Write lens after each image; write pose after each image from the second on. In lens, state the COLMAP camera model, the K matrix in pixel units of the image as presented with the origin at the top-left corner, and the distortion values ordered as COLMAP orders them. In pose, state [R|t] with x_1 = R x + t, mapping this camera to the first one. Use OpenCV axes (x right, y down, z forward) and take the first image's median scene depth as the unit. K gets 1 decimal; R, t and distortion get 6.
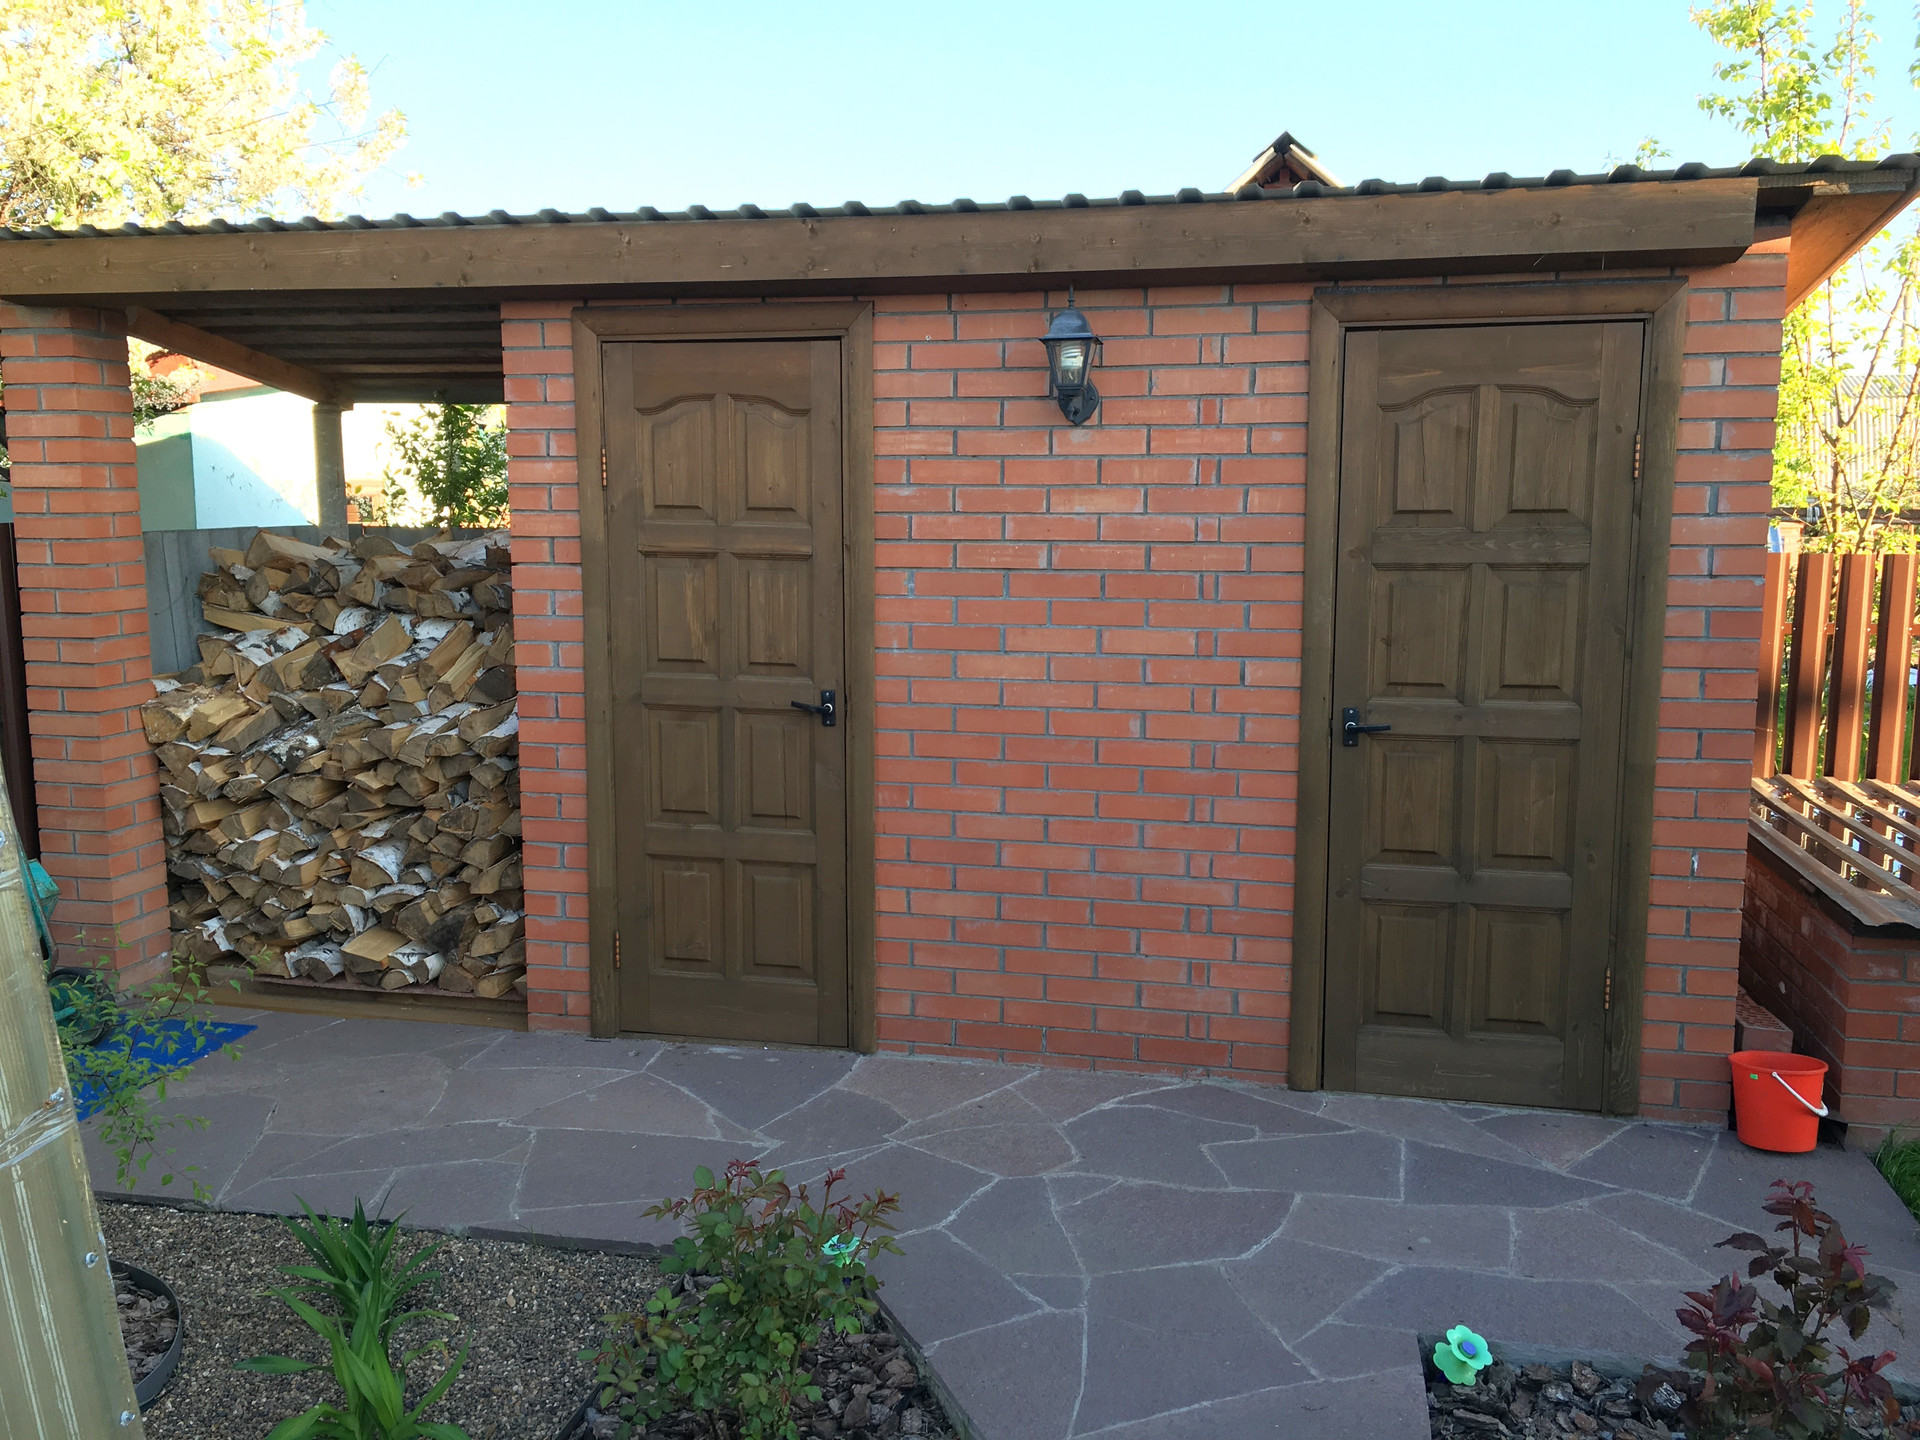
lens RADIAL K [[1625.0, 0, 955.6], [0, 1625.0, 711.8], [0, 0, 1]] dist [0.048823, -0.011636]
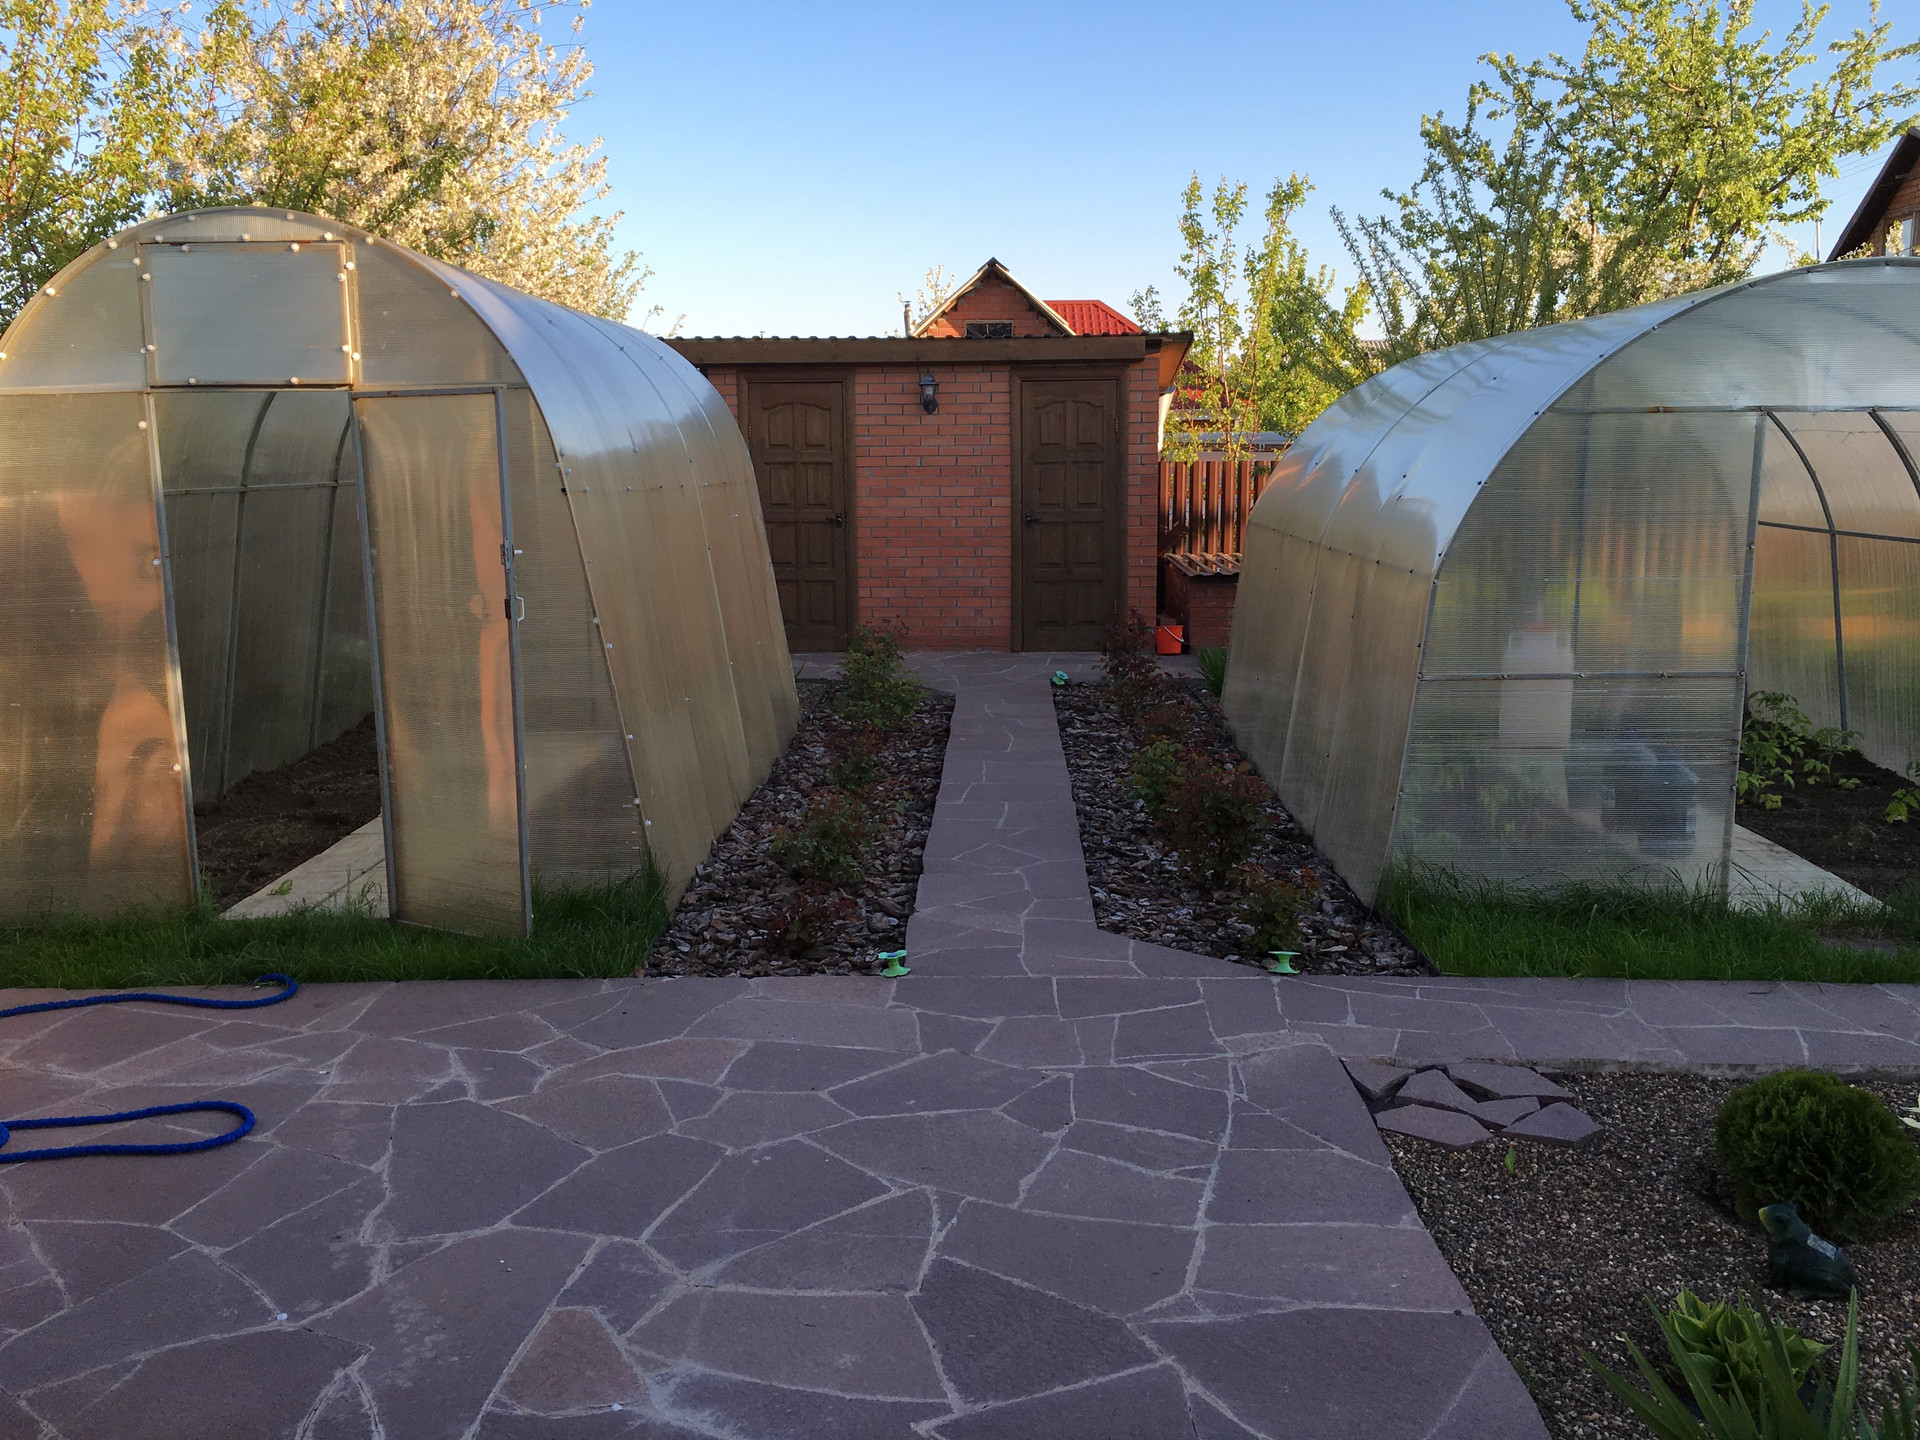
lens RADIAL K [[1625.0, 0, 956.1], [0, 1625.0, 724.6], [0, 0, 1]] dist [0.048823, -0.011636]
pose [[0.983509, -0.045538, 0.175033, -0.394707], [0.035212, 0.997476, 0.061652, 0.185167], [-0.177399, -0.054472, 0.982630, -1.783184]]
